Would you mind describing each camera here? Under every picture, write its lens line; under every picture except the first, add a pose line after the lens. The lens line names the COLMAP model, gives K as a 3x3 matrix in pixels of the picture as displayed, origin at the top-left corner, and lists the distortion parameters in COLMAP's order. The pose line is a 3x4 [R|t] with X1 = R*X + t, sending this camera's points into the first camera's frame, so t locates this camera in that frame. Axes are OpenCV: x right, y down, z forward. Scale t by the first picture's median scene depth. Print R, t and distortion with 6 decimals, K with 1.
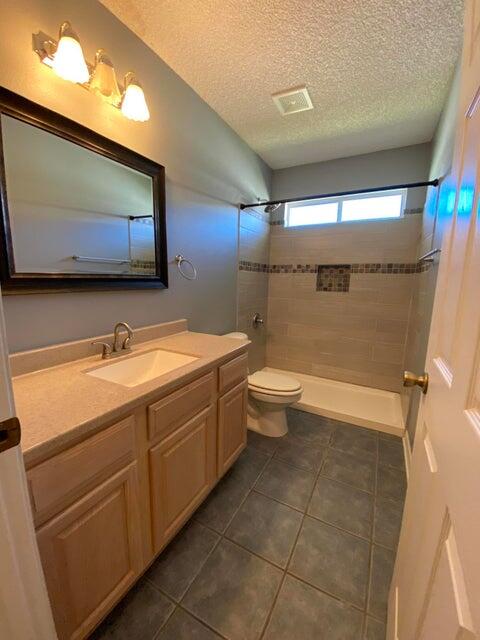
lens RADIAL K [[257.4, 0, 240.9], [0, 257.4, 320.2], [0, 0, 1]] dist [0.011835, -0.013684]
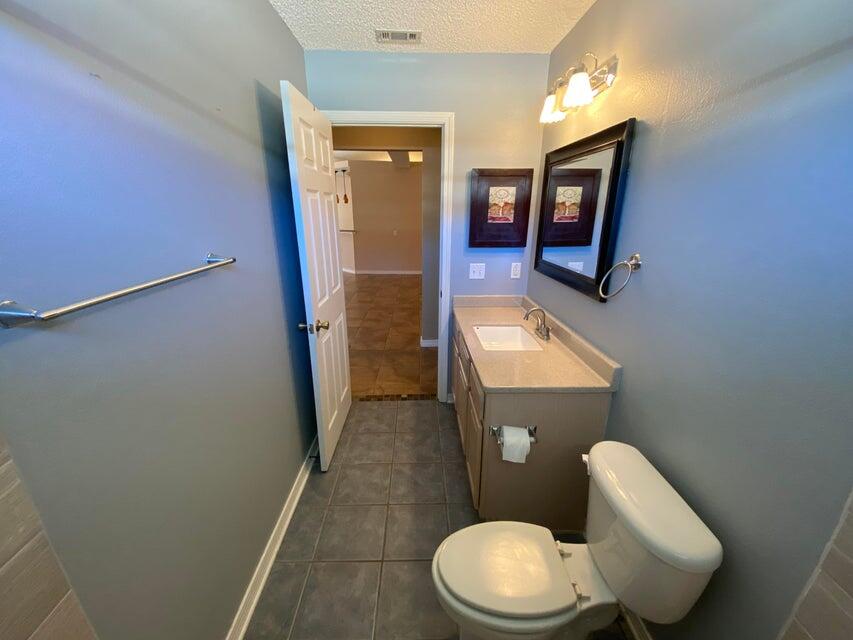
lens RADIAL K [[343.1, 0, 428.6], [0, 343.1, 326.3], [0, 0, 1]] dist [0.011835, -0.013684]
pose [[-0.862470, 0.129003, -0.489391, 0.767953], [-0.113063, 0.893421, 0.434759, -0.550944], [0.493317, 0.430299, -0.755964, 2.015483]]
